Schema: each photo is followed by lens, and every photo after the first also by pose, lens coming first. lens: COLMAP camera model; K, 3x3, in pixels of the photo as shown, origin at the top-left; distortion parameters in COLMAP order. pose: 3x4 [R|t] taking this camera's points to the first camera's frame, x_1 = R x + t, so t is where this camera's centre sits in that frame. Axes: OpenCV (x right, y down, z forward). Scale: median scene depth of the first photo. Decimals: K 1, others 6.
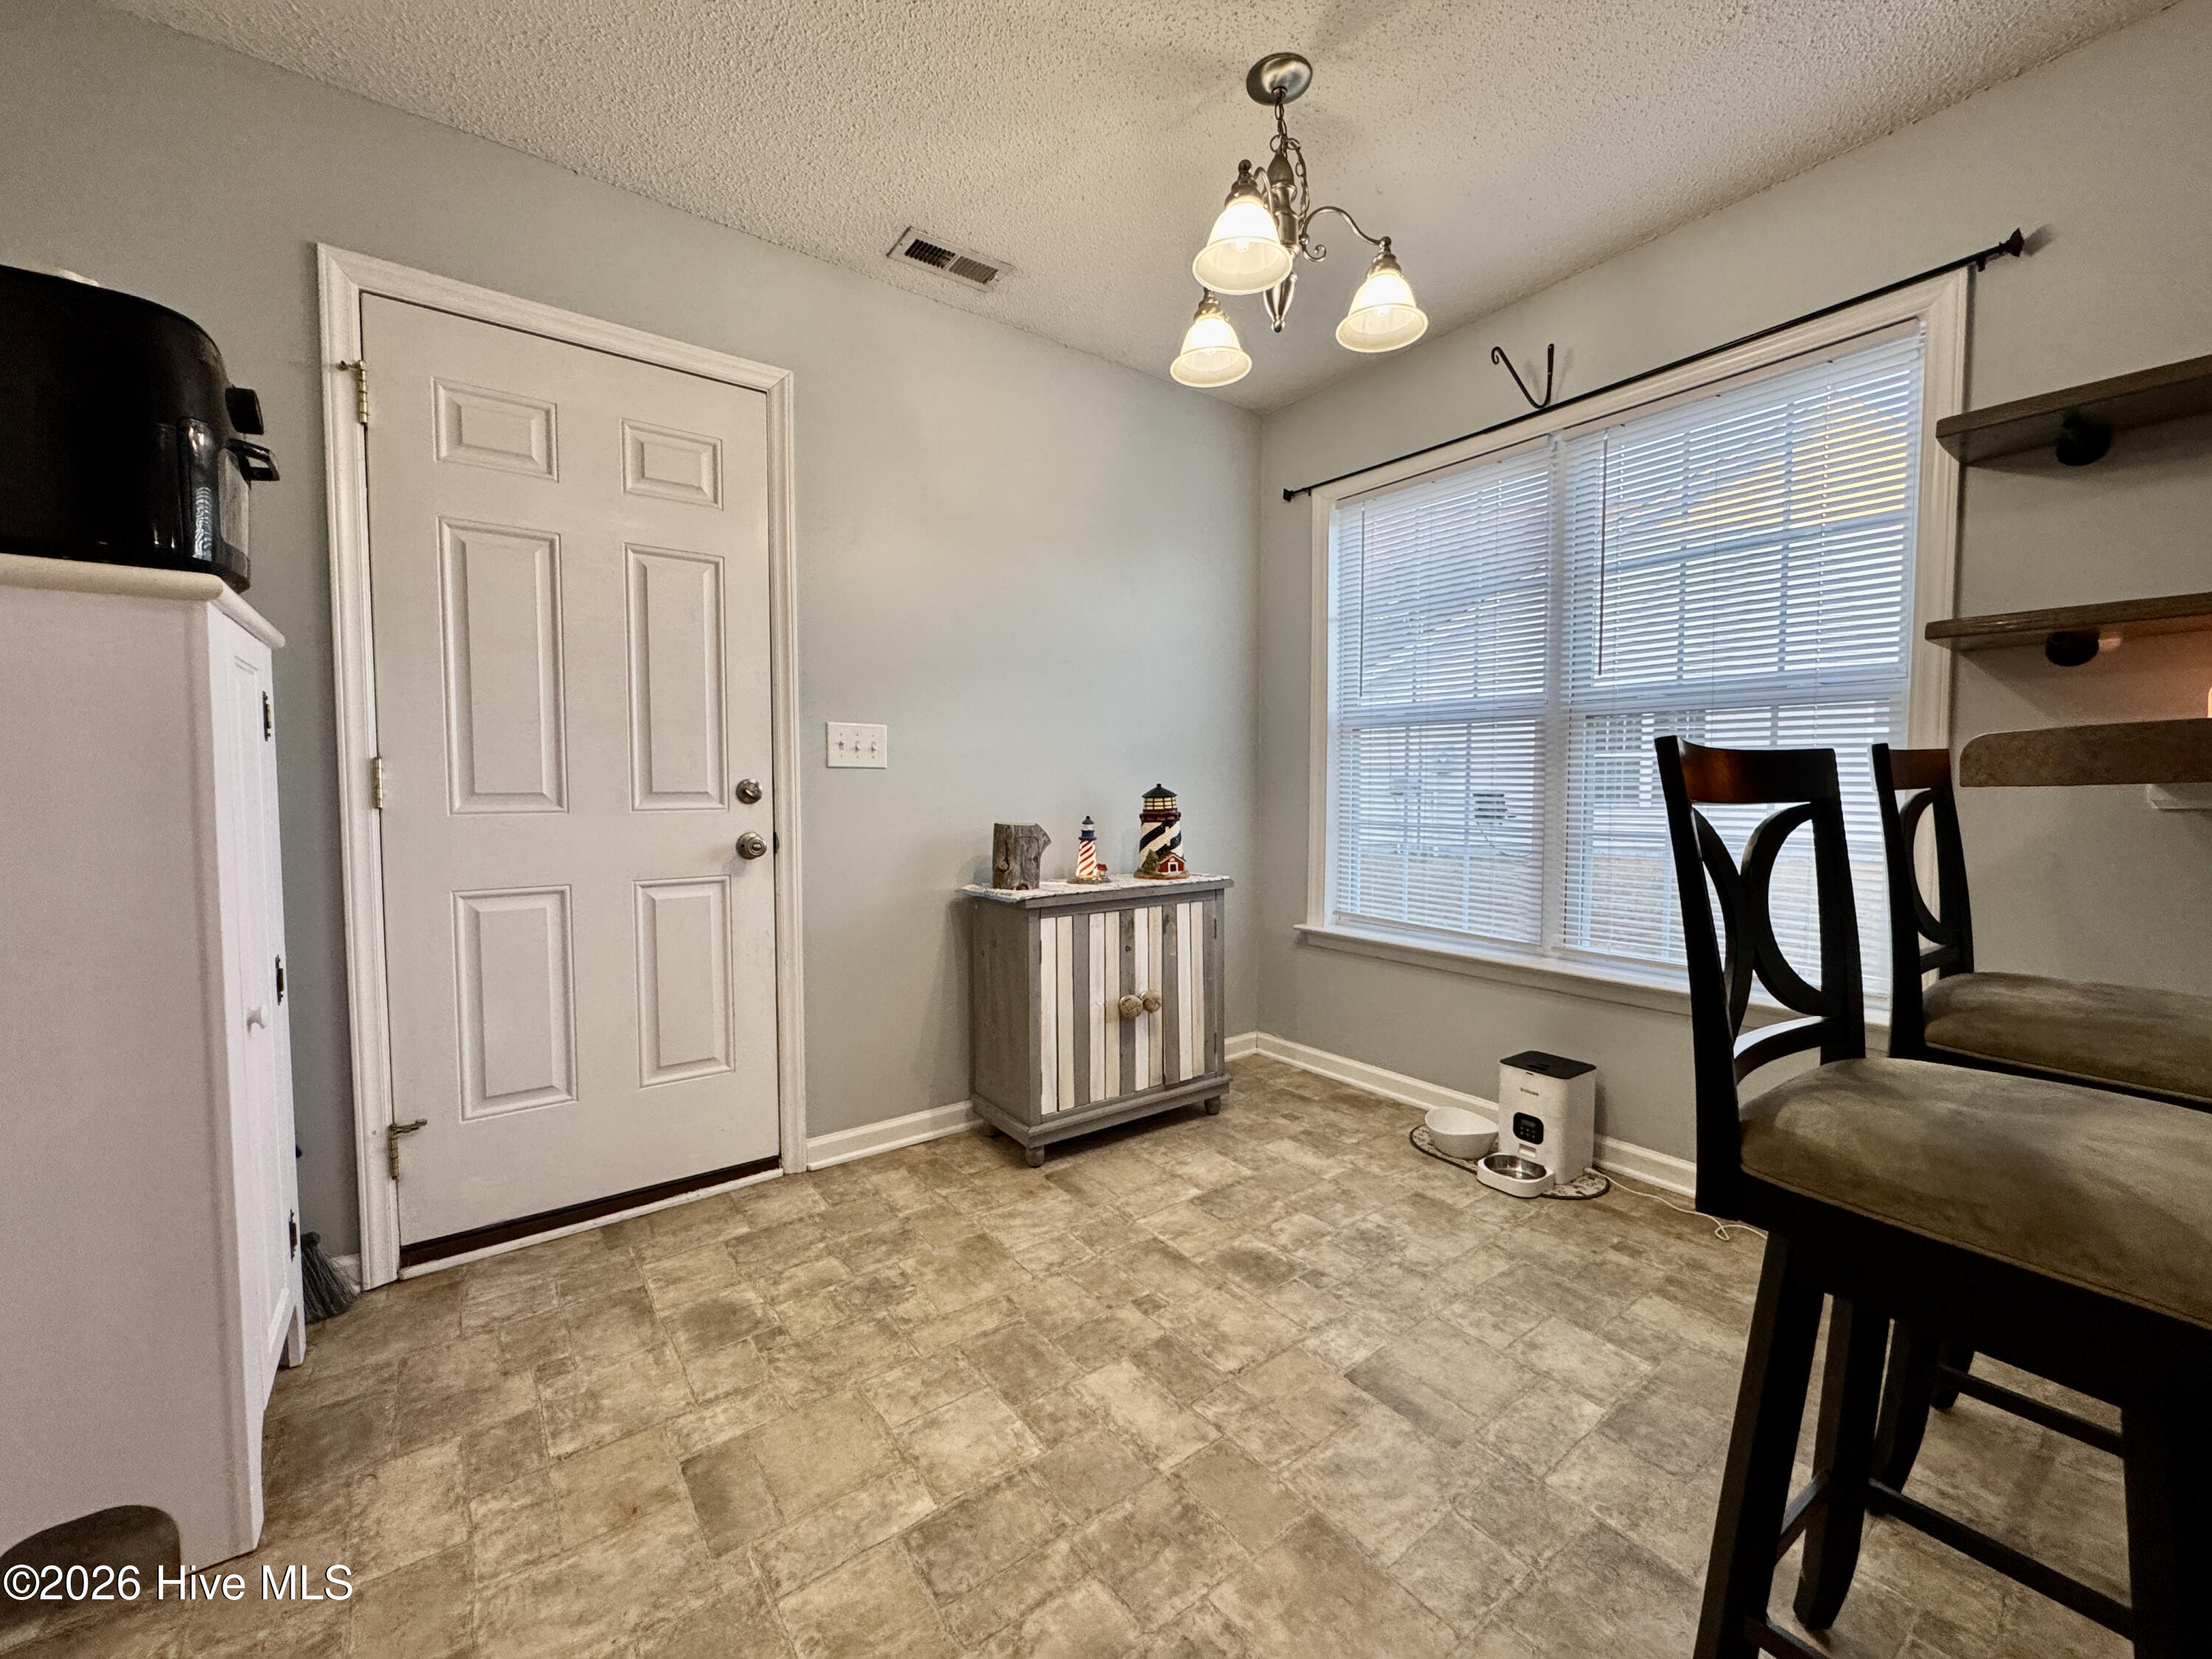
lens RADIAL K [[881.5, 0, 1103.7], [0, 881.5, 821.7], [0, 0, 1]] dist [-0.006649, 0.000020]
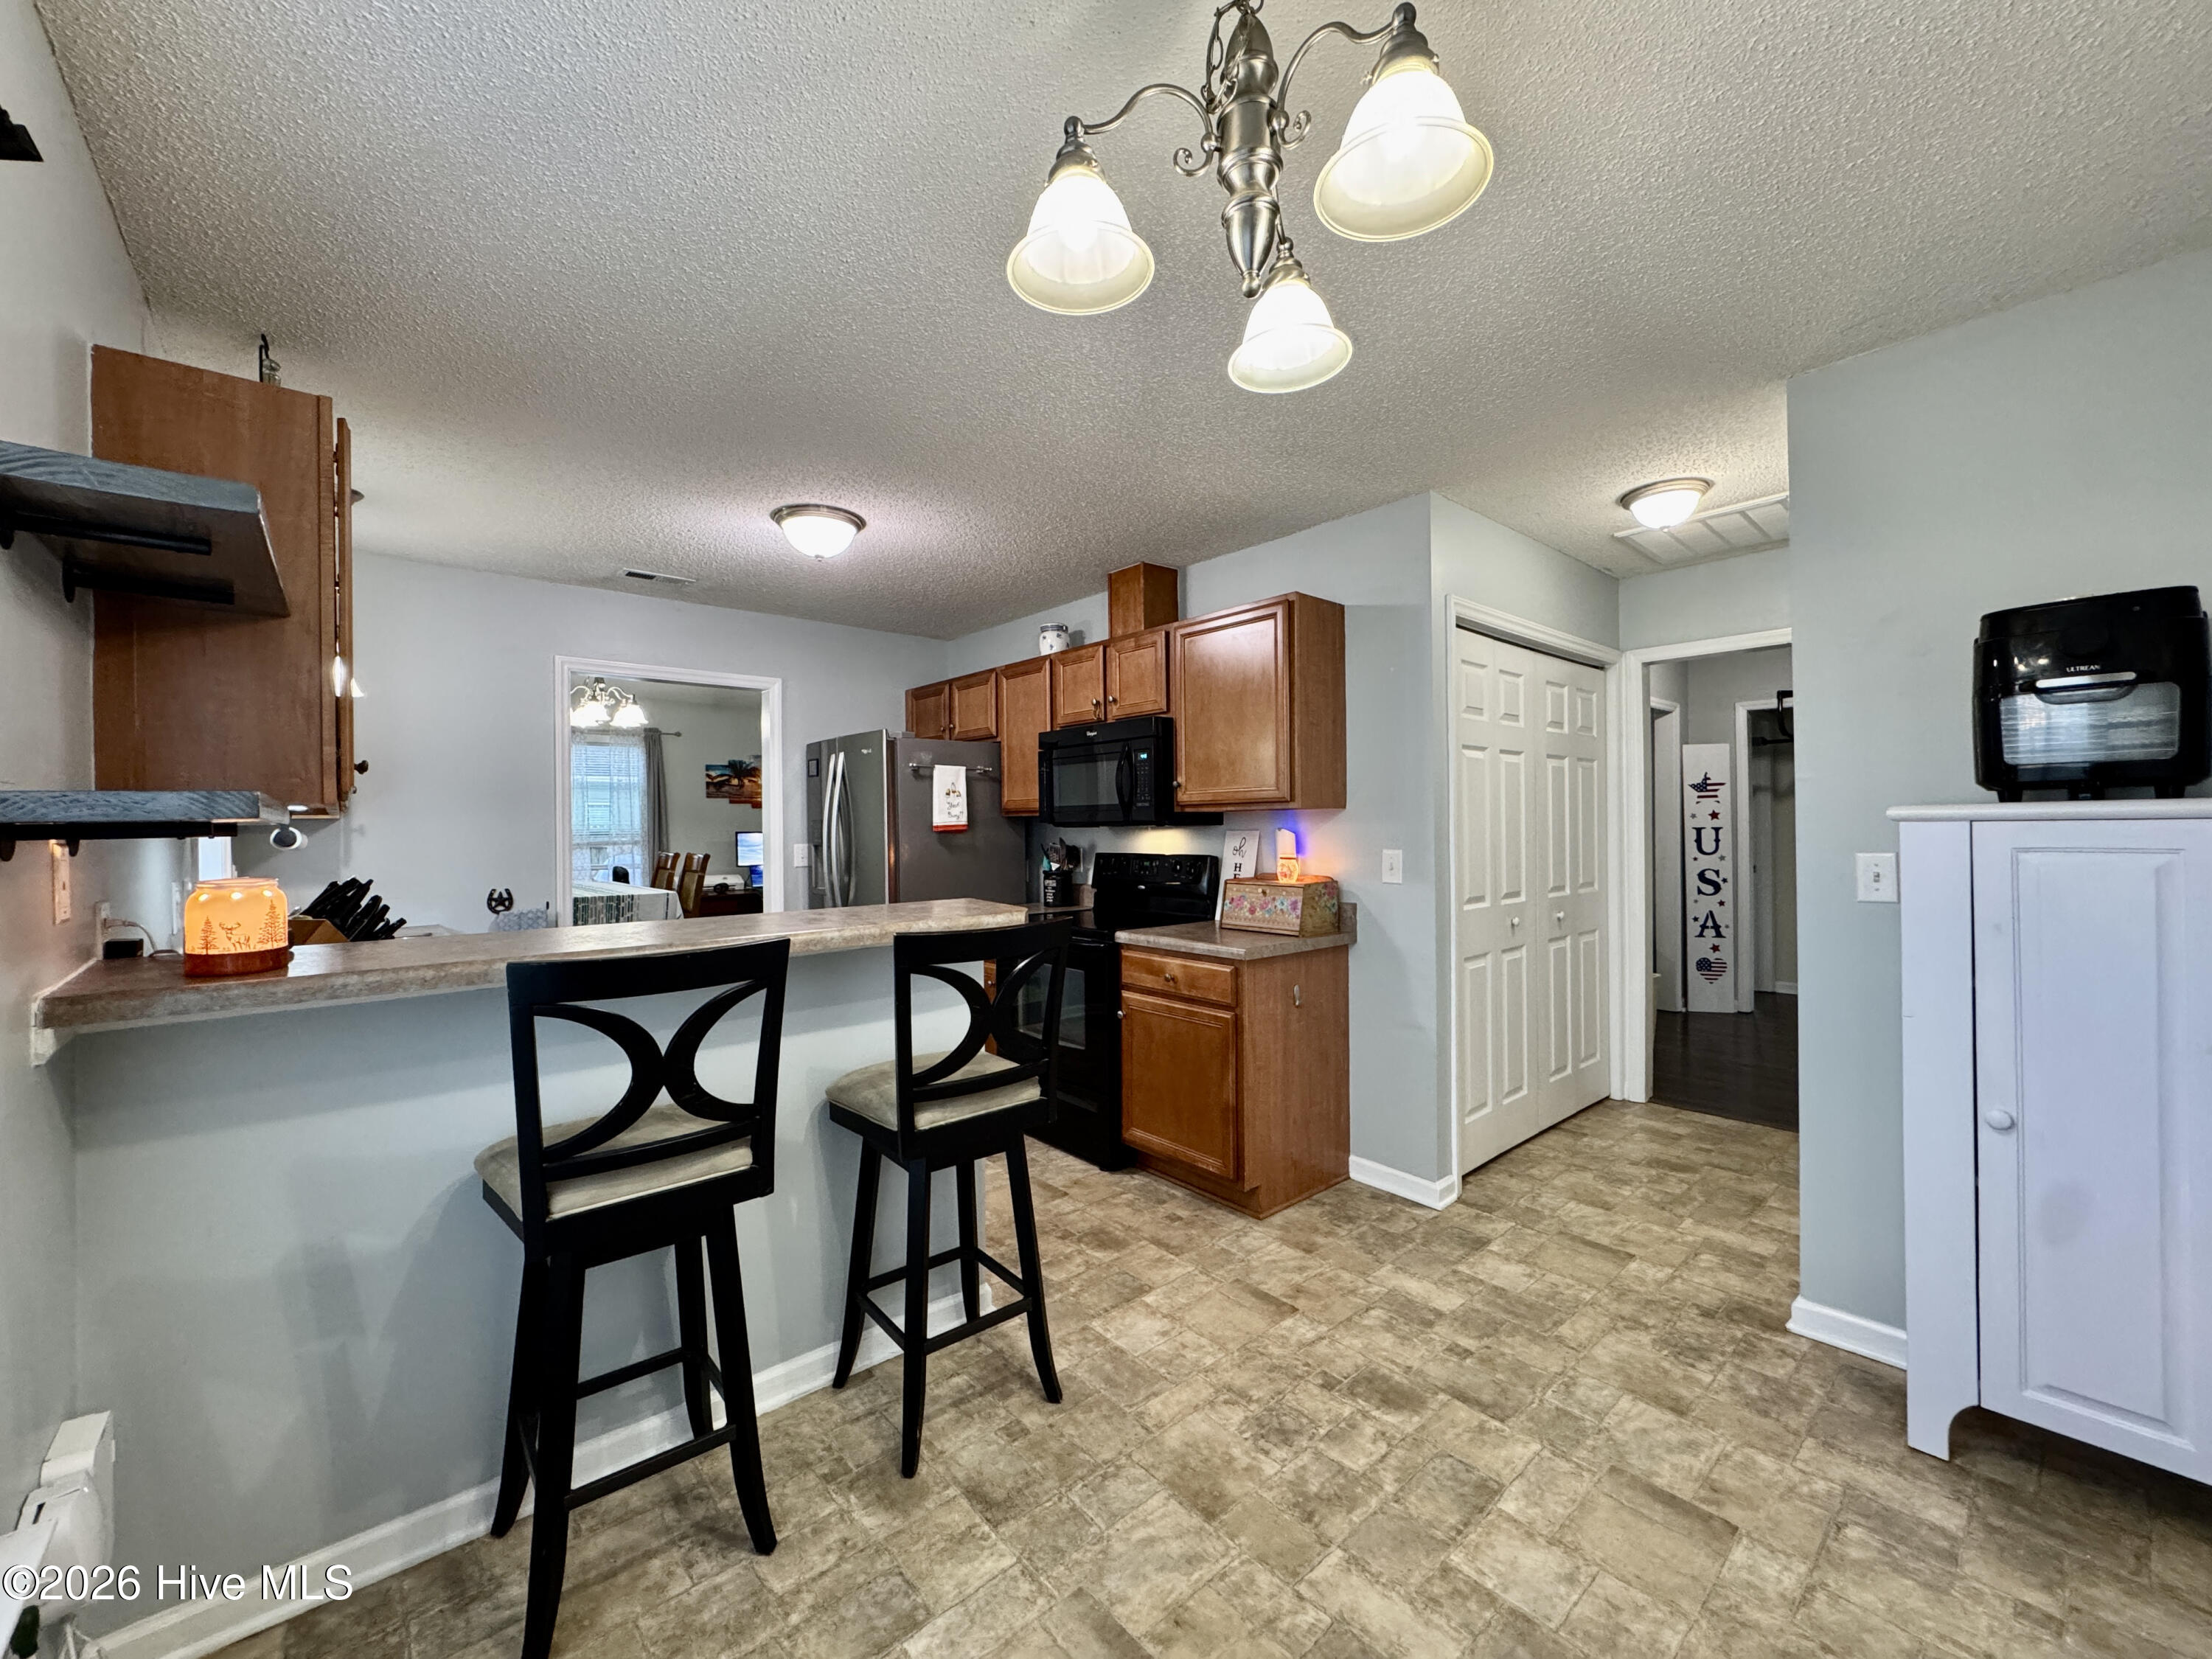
lens RADIAL K [[880.5, 0, 1100.4], [0, 880.5, 824.4], [0, 0, 1]] dist [-0.005464, 0.000421]
pose [[-0.997434, 0.013533, -0.070303, 0.421024], [0.010001, 0.998682, 0.050348, -0.267445], [0.070892, 0.049516, -0.996254, 1.949746]]
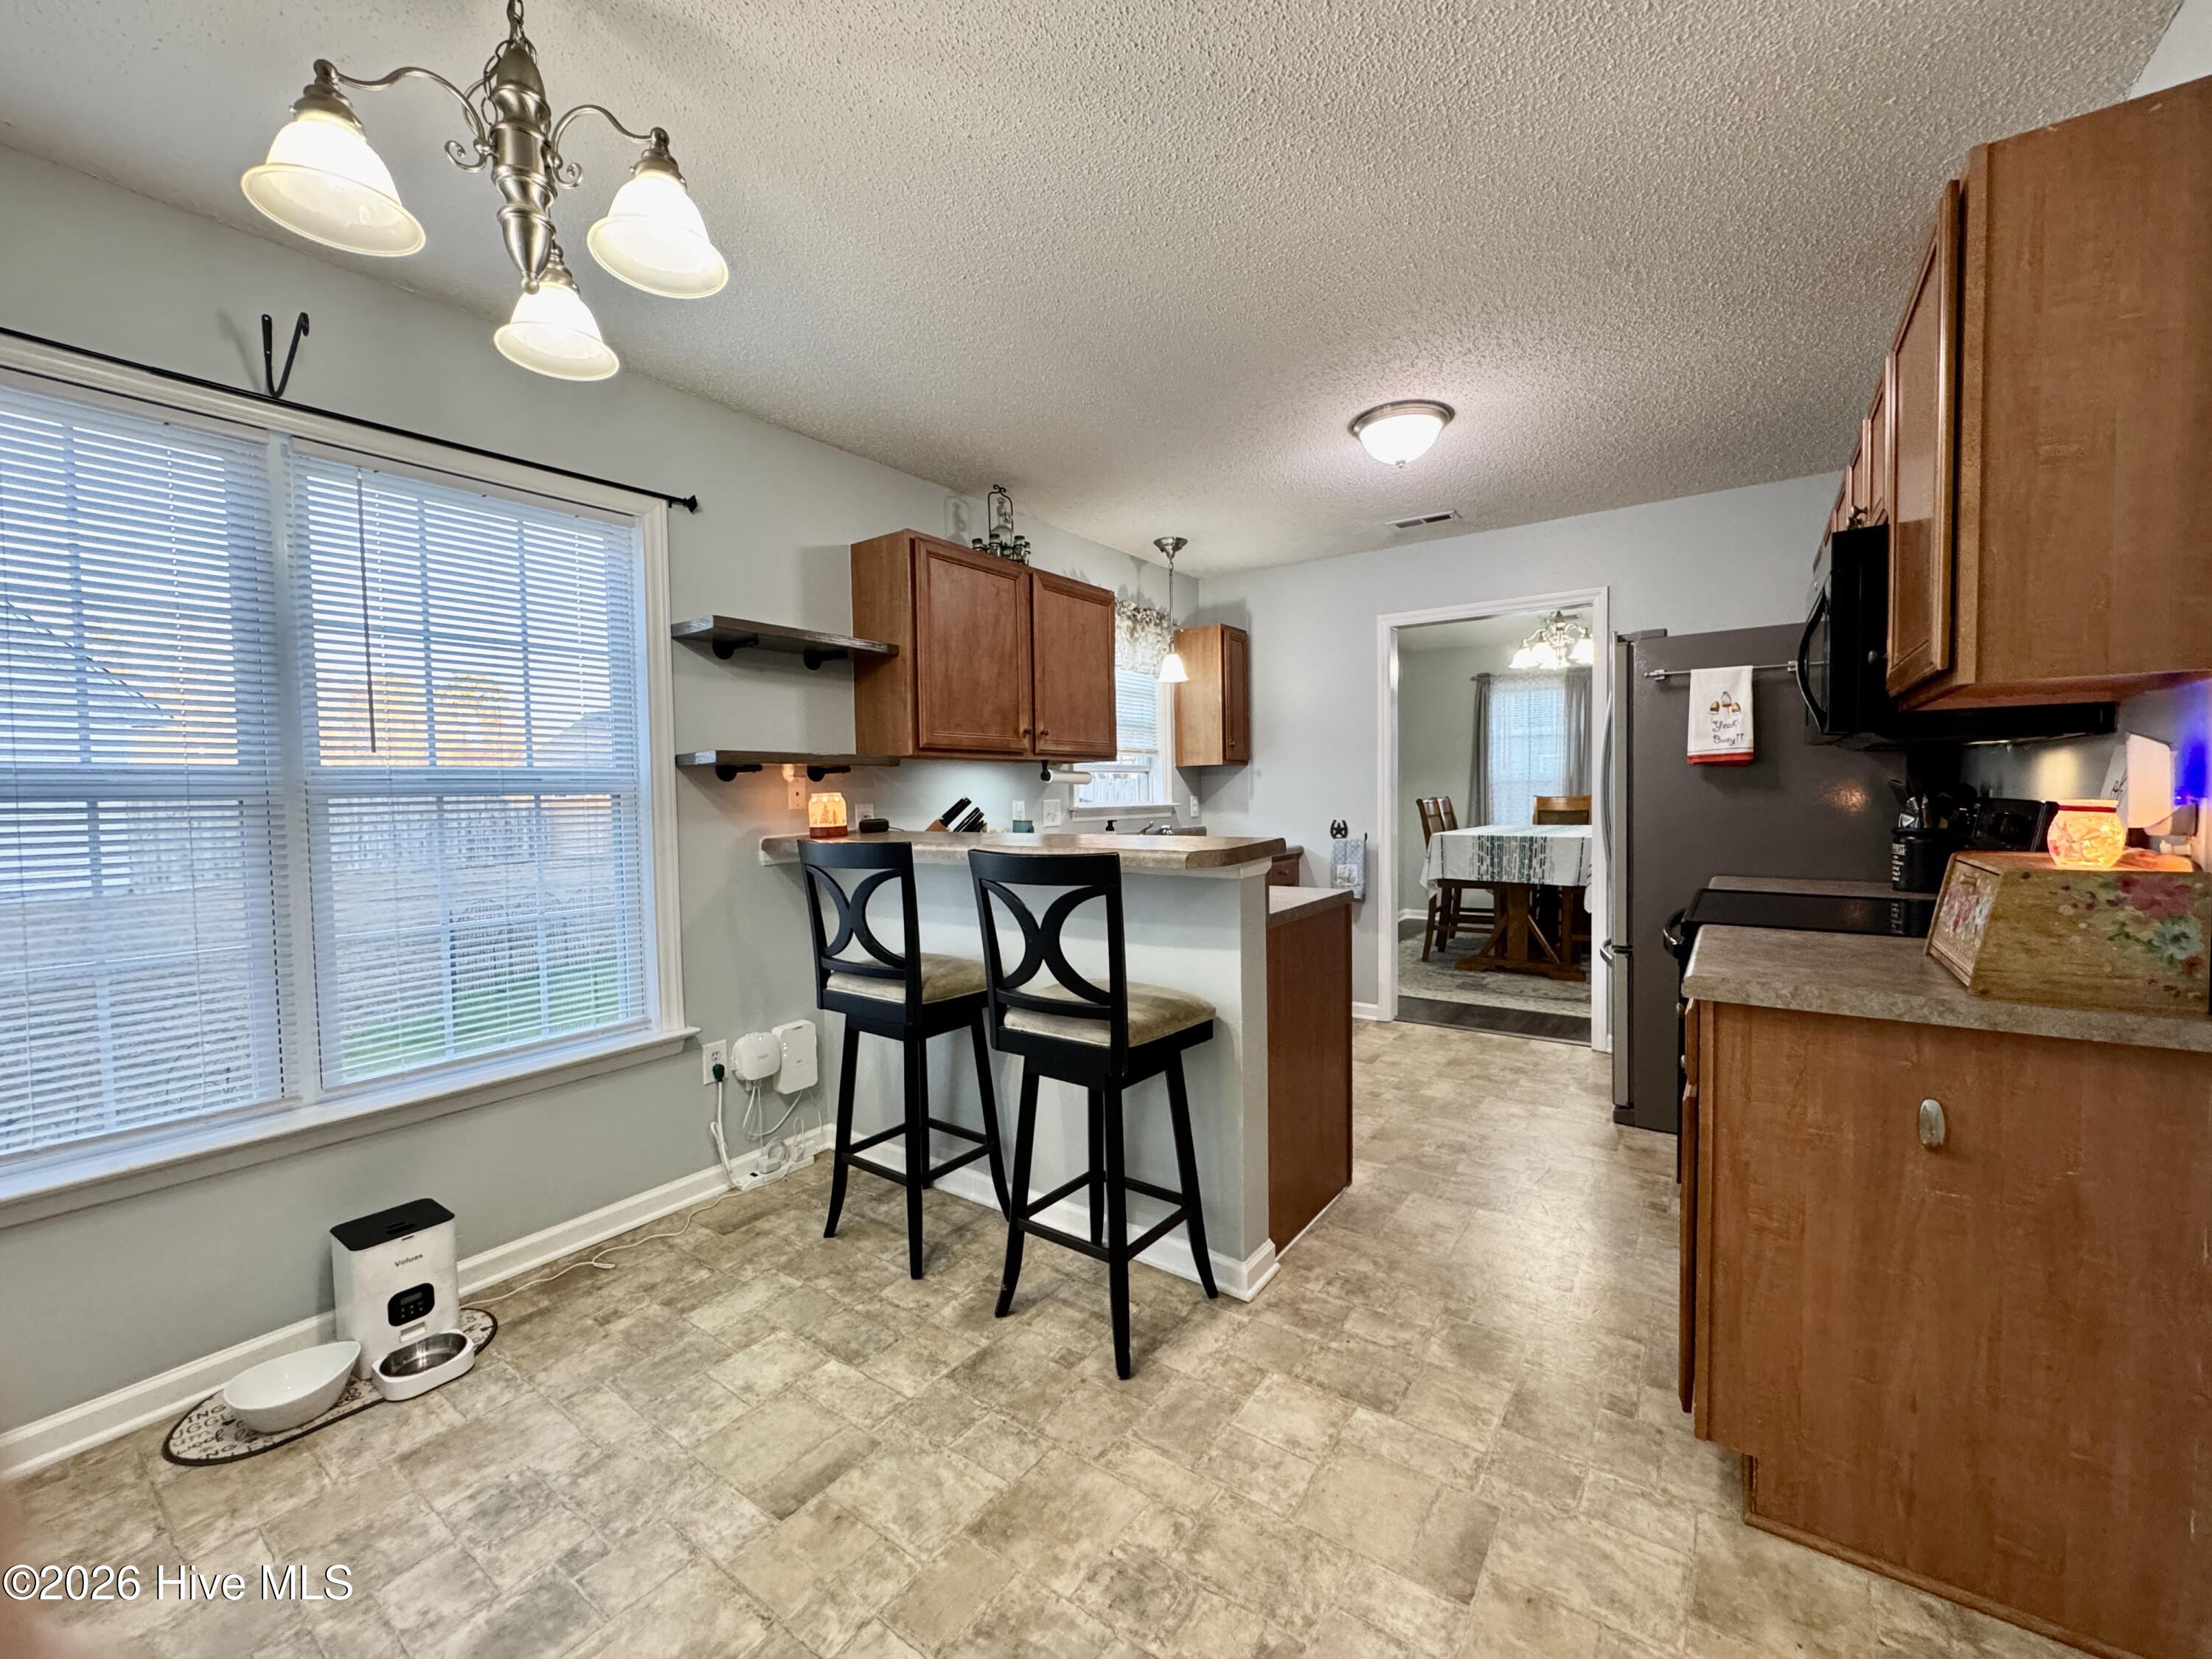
lens RADIAL K [[881.5, 0, 1103.7], [0, 881.5, 821.7], [0, 0, 1]] dist [-0.006649, 0.000020]
pose [[-0.303604, -0.025331, 0.952461, -0.771594], [0.064532, 0.996804, 0.047080, -0.155328], [-0.950610, 0.075758, -0.300999, 0.967017]]
